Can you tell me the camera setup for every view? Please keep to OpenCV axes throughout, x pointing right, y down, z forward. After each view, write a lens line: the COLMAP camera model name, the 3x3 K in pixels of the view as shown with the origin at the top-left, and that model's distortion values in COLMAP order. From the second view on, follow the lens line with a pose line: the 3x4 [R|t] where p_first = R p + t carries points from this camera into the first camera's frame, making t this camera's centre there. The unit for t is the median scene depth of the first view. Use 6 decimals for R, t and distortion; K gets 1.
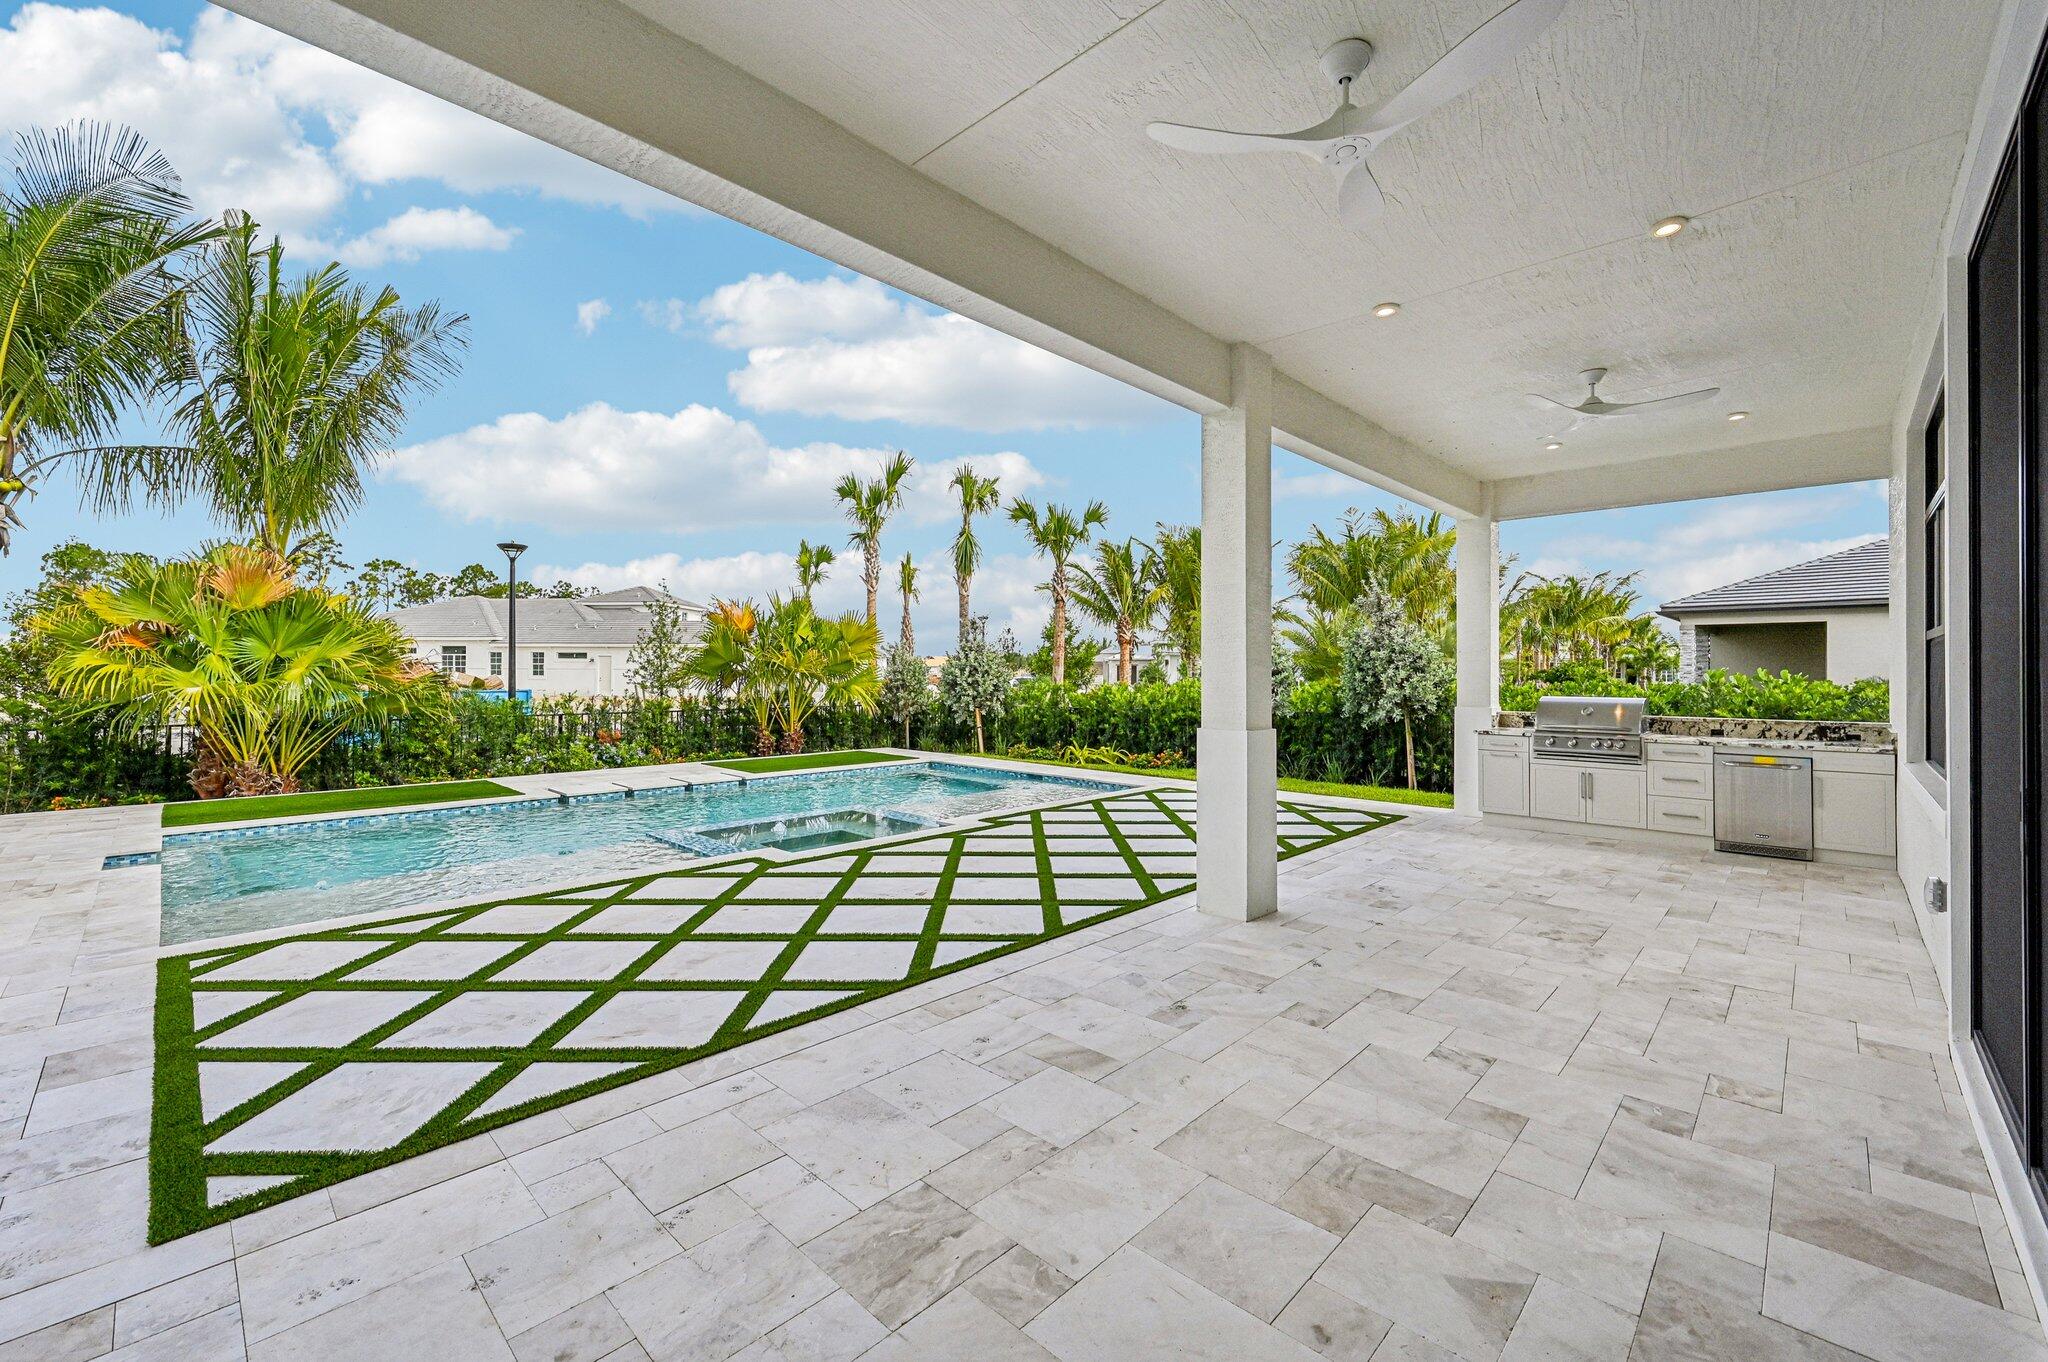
lens RADIAL K [[830.2, 0, 1024.0], [0, 830.2, 681.0], [0, 0, 1]] dist [-0.001287, -0.000090]
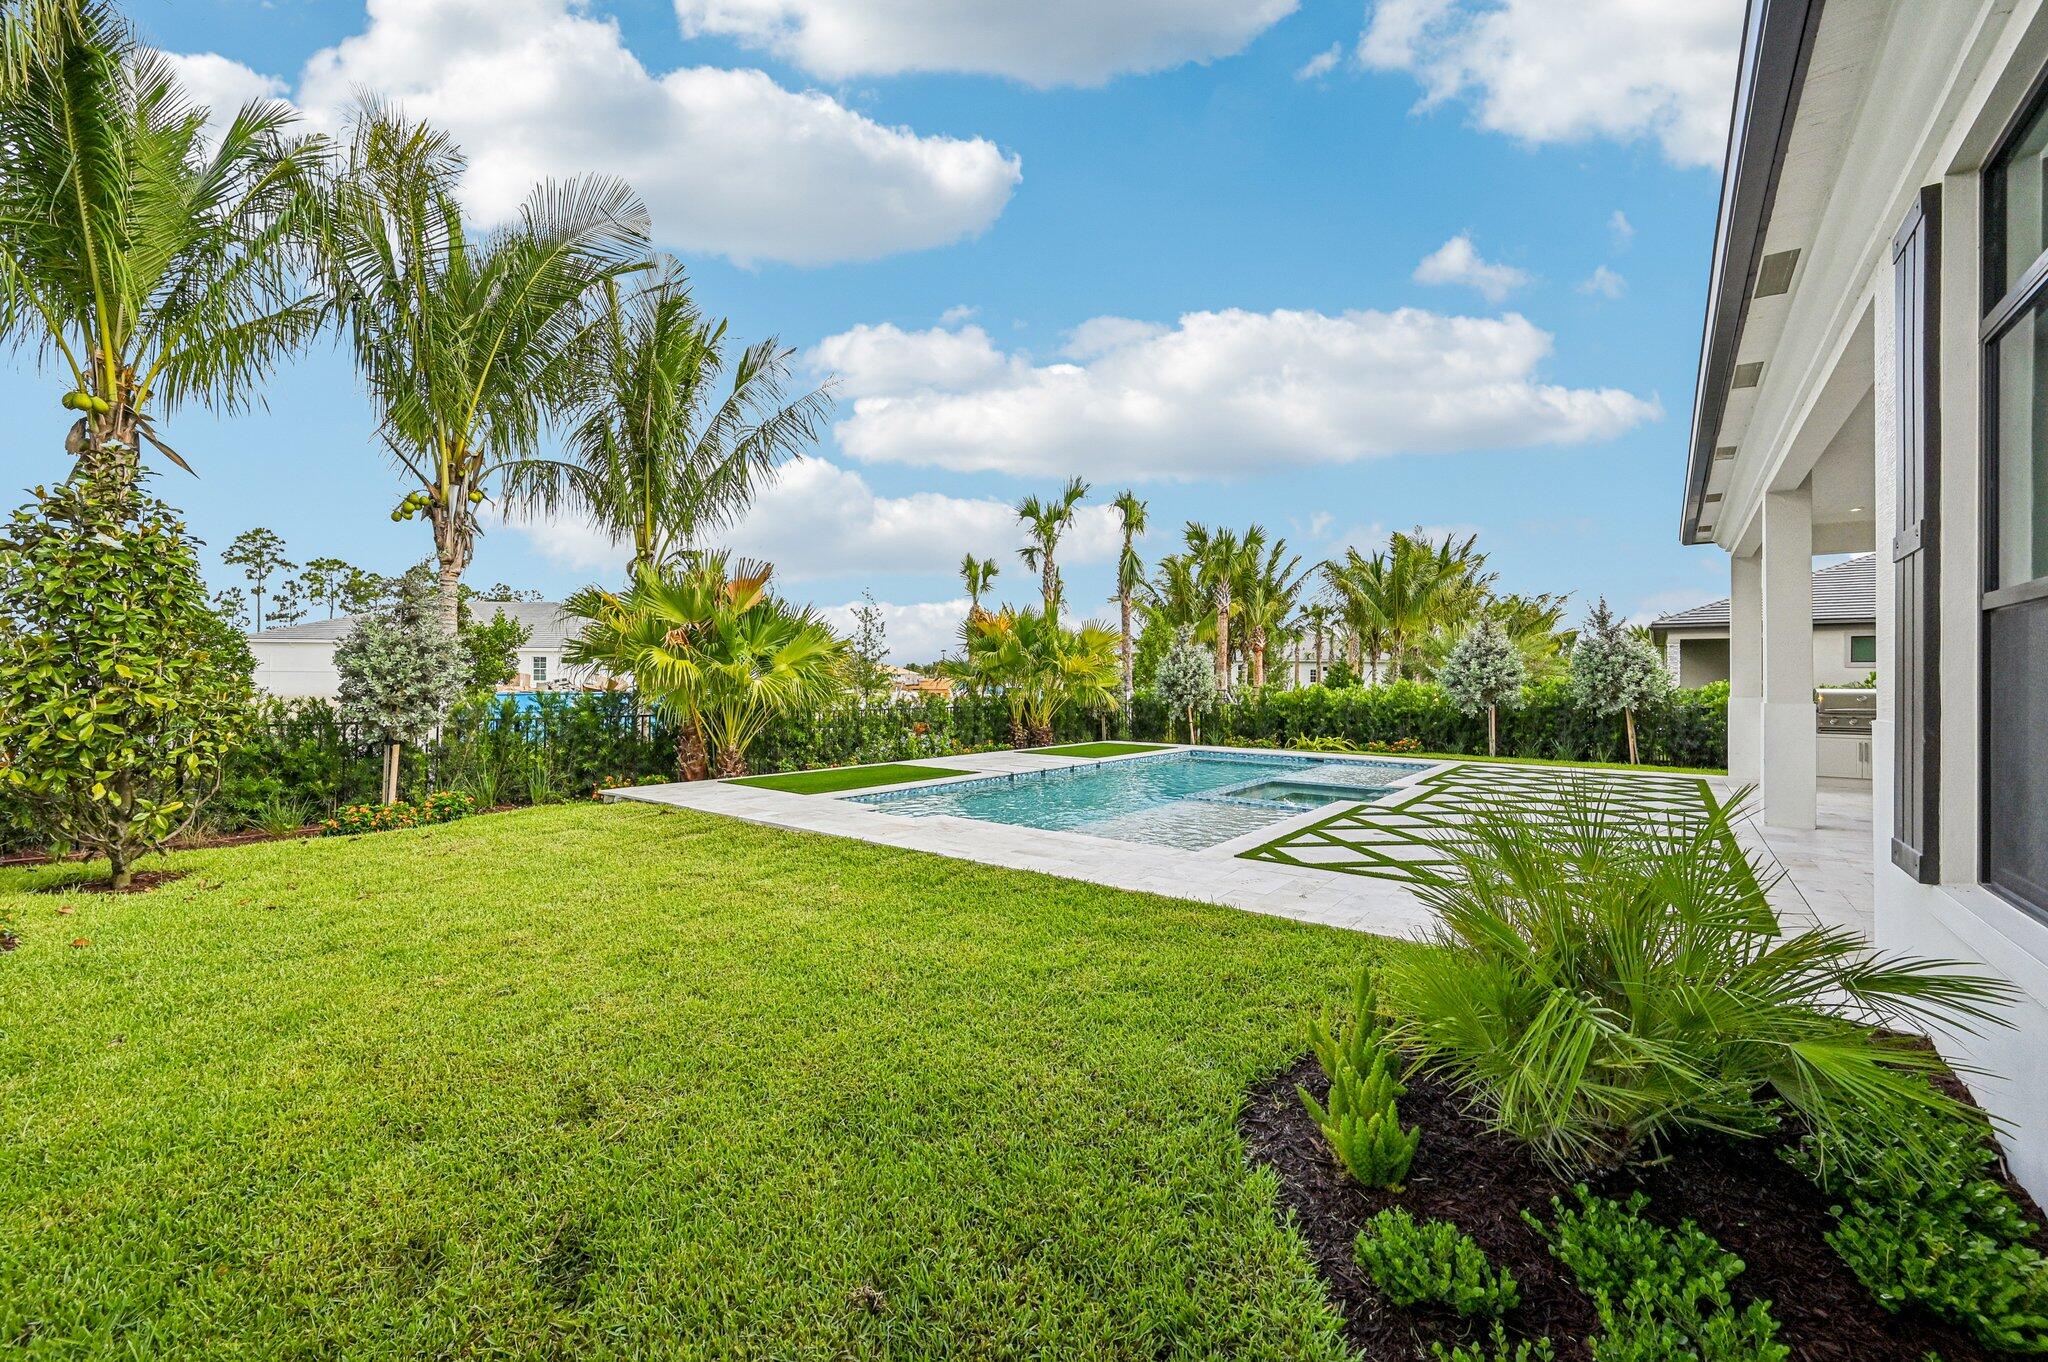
lens RADIAL K [[820.8, 0, 1008.7], [0, 820.8, 710.7], [0, 0, 1]] dist [0.001267, 0.000085]
pose [[0.994330, -0.000738, 0.106338, -0.436799], [-0.002007, 0.999668, 0.025702, 0.011125], [-0.106322, -0.025770, 0.993998, -0.109338]]
